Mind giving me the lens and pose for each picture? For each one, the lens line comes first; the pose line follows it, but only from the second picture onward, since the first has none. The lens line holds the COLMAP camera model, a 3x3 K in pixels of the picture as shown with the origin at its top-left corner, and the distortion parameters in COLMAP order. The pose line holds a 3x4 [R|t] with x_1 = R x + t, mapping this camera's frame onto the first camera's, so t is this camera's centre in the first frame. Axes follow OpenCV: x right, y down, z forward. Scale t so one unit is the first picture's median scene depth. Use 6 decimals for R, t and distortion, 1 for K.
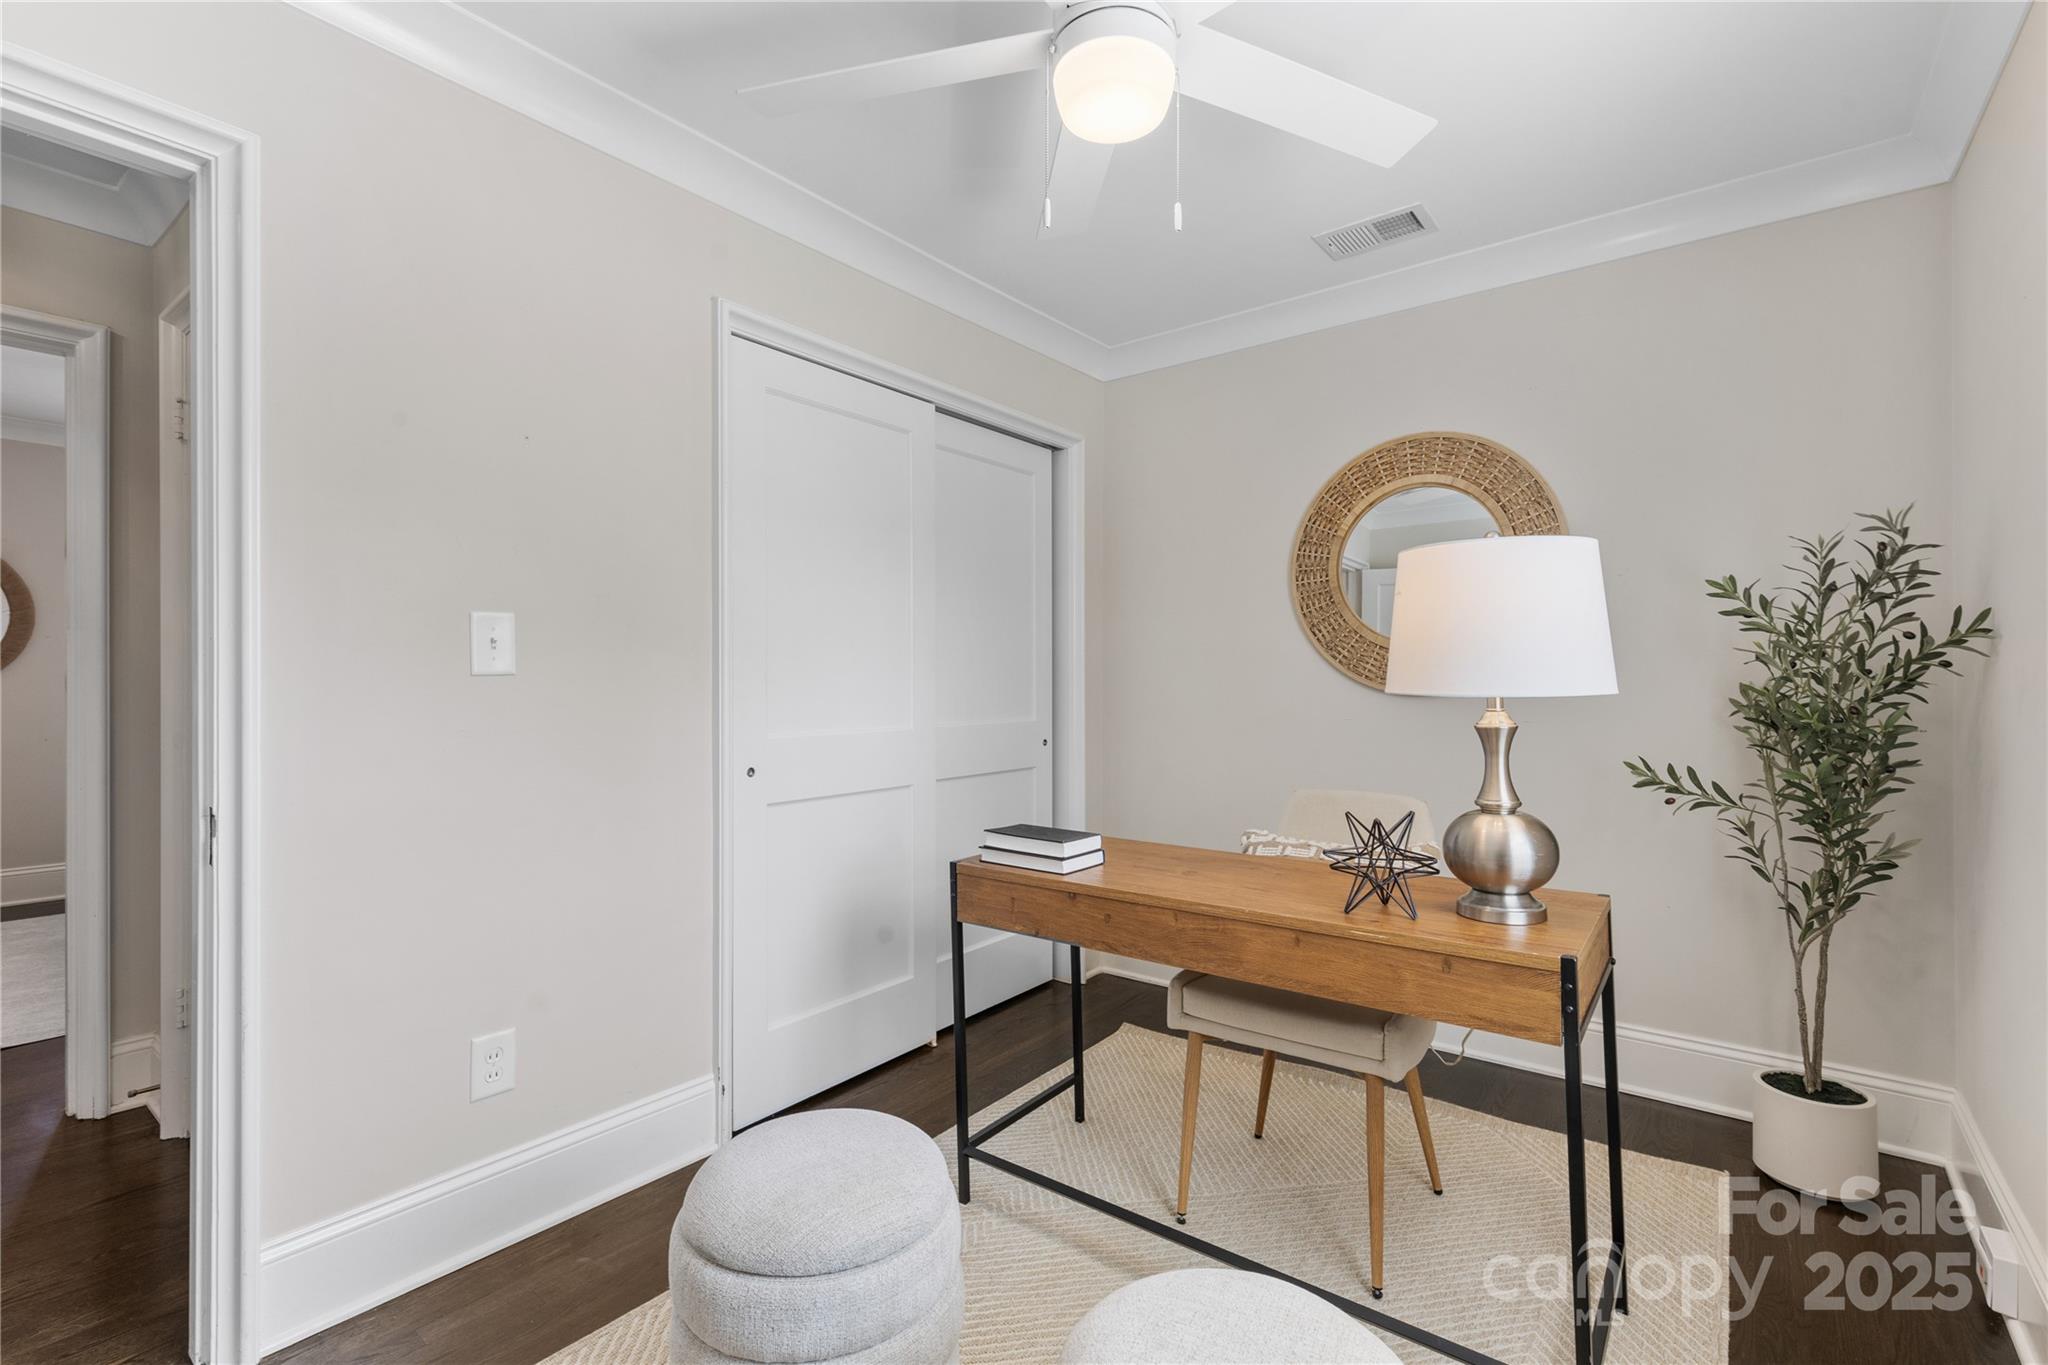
lens RADIAL K [[922.8, 0, 1017.5], [0, 922.8, 683.7], [0, 0, 1]] dist [0.005226, 0.000293]
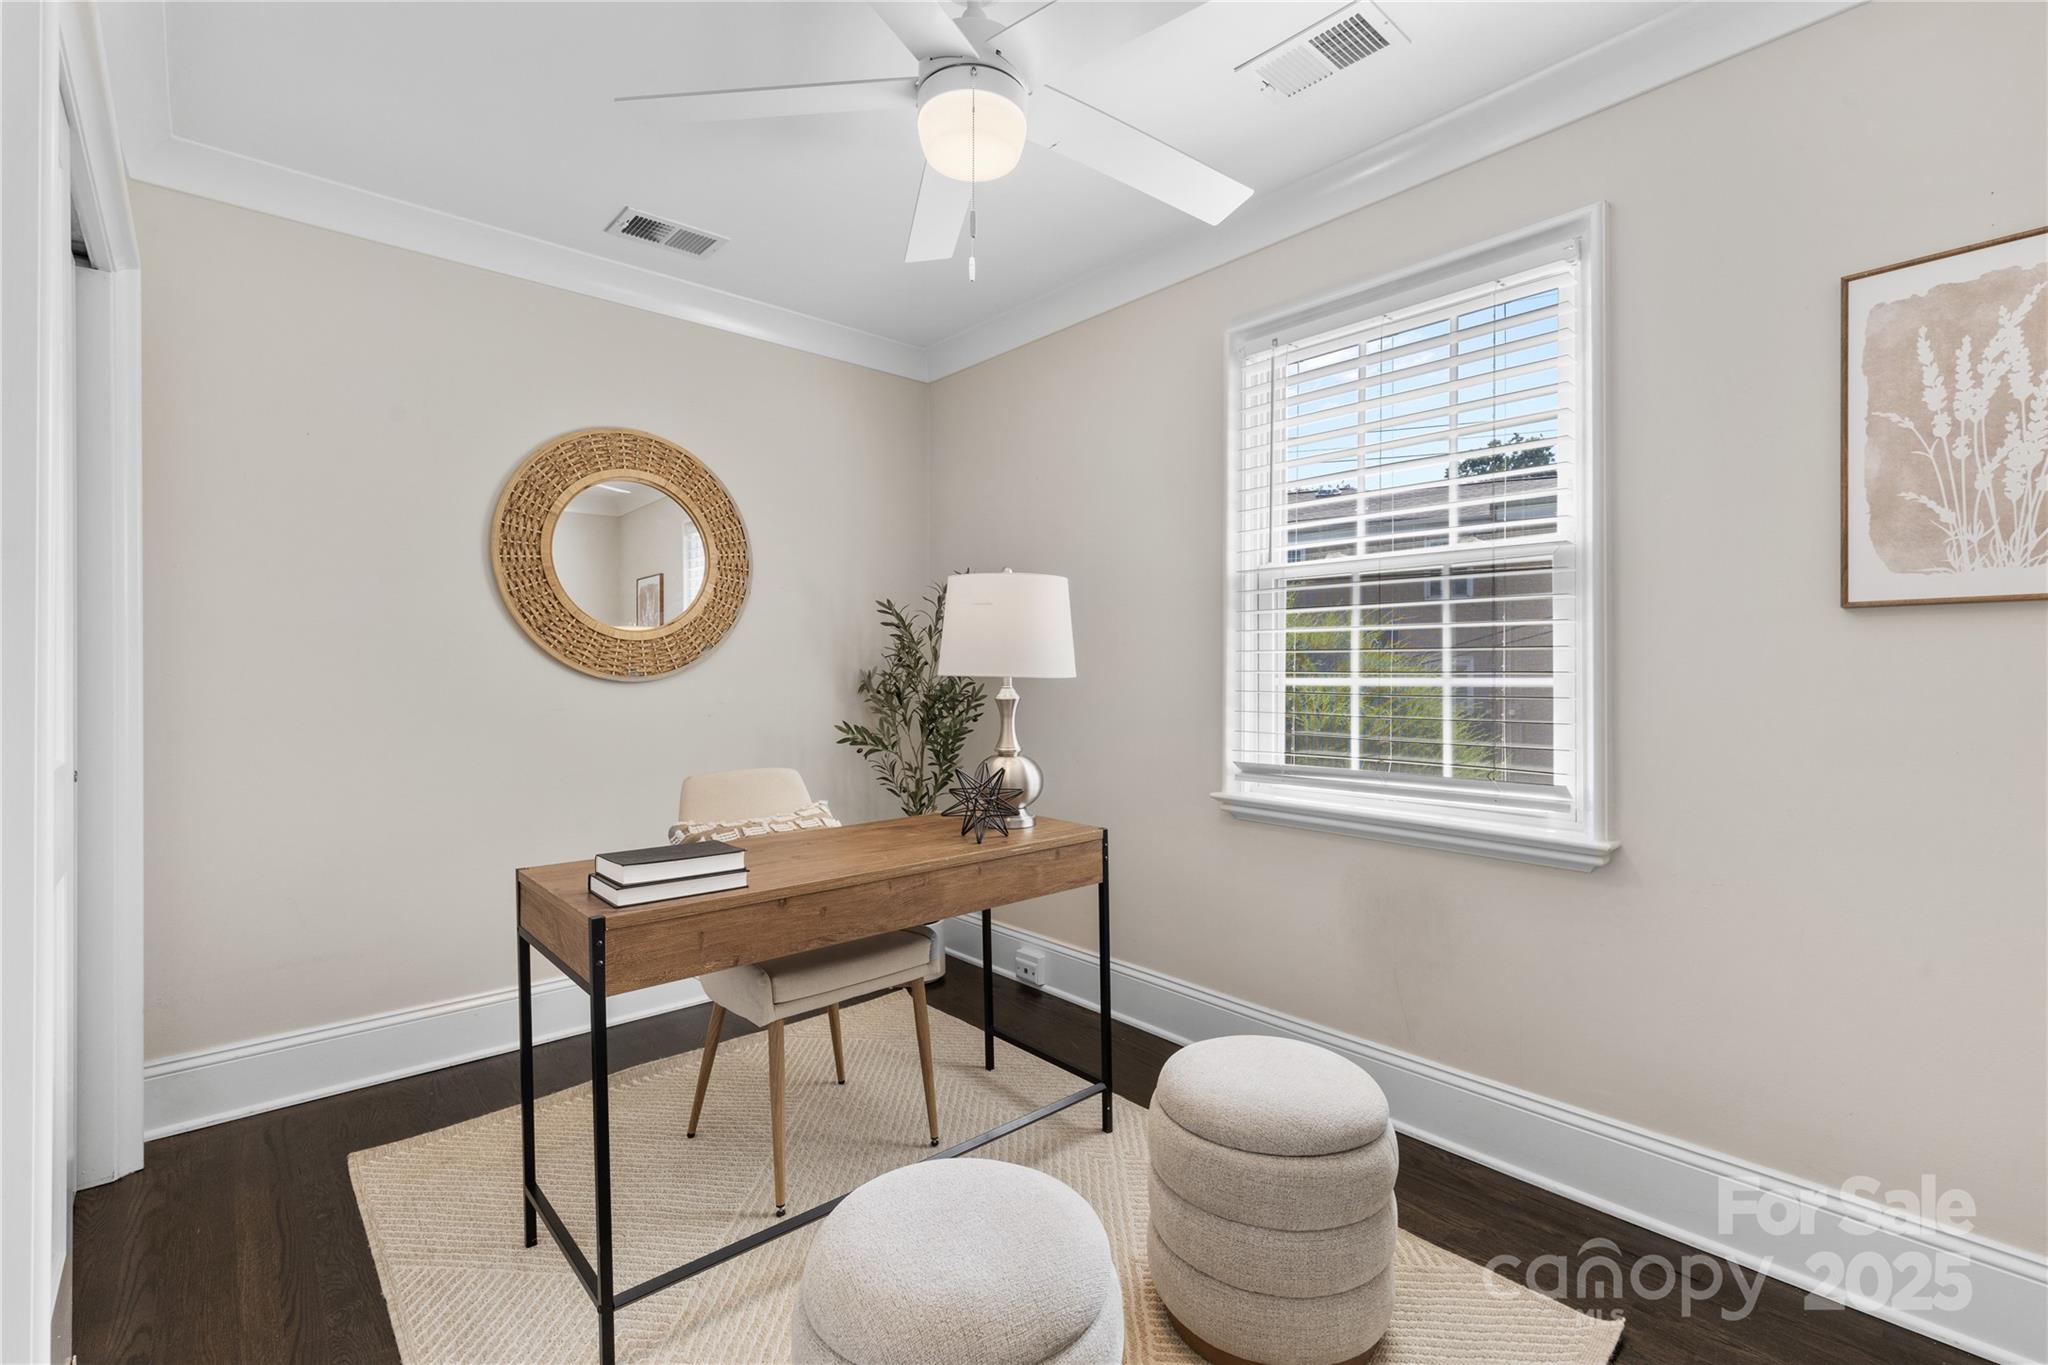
lens RADIAL K [[922.8, 0, 1019.3], [0, 922.8, 669.2], [0, 0, 1]] dist [0.005226, 0.000293]
pose [[0.178538, 0.000682, 0.983933, -0.735652], [0.002681, 0.999996, -0.001179, 0.000954], [-0.983929, 0.002849, 0.178536, 0.558297]]
